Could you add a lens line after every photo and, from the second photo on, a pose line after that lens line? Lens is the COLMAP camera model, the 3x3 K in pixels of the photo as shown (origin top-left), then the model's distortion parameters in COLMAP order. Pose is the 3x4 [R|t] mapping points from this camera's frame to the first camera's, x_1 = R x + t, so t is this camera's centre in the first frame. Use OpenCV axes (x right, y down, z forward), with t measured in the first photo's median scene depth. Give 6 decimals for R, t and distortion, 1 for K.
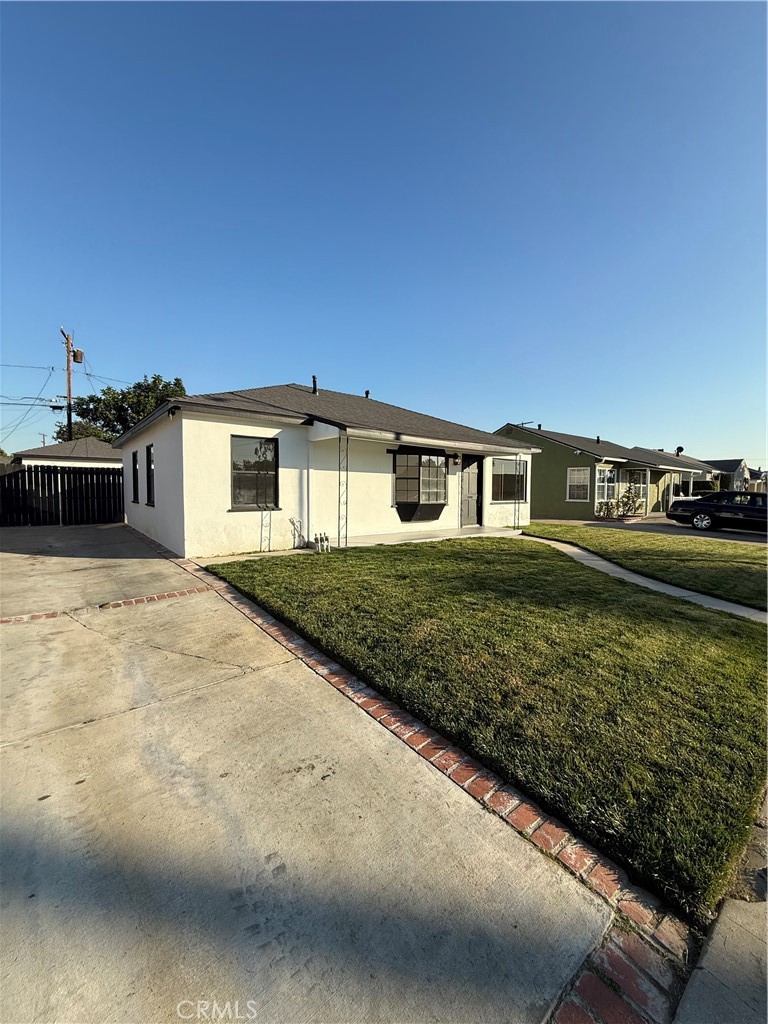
lens RADIAL K [[407.6, 0, 383.8], [0, 407.6, 509.9], [0, 0, 1]] dist [-0.000140, -0.000275]
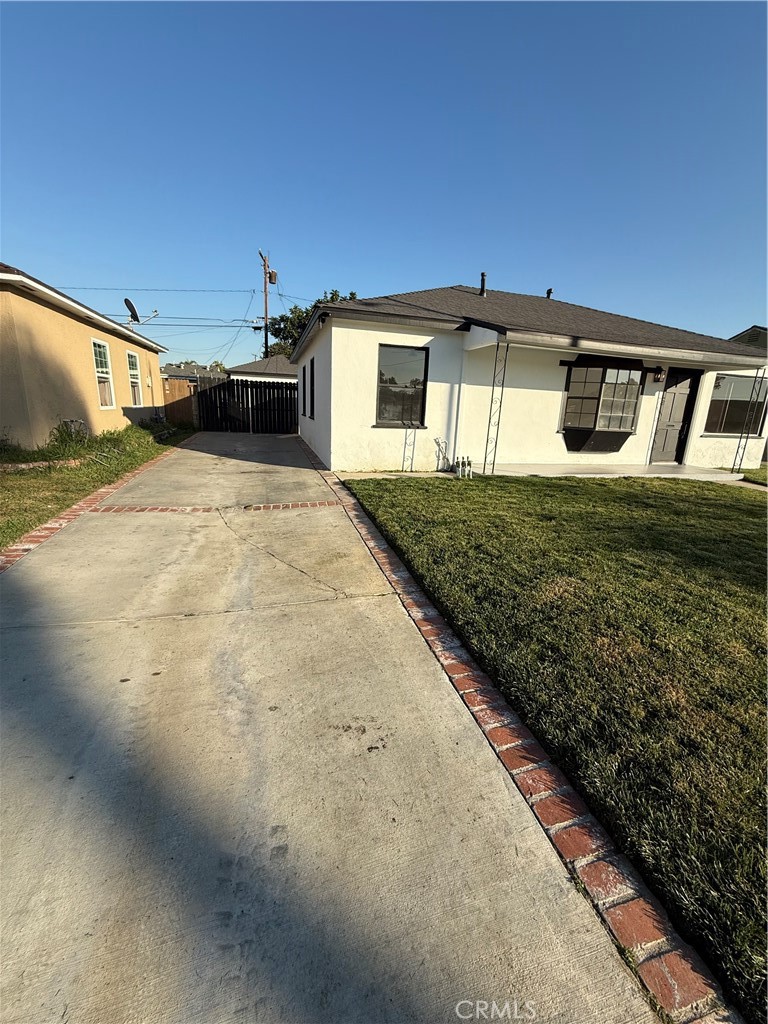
lens RADIAL K [[407.6, 0, 383.8], [0, 407.6, 509.9], [0, 0, 1]] dist [-0.000140, -0.000275]
pose [[0.918297, 0.127066, -0.374945, 0.056352], [-0.055227, 0.978947, 0.196499, 0.007791], [0.392020, -0.159738, 0.905982, 0.151057]]
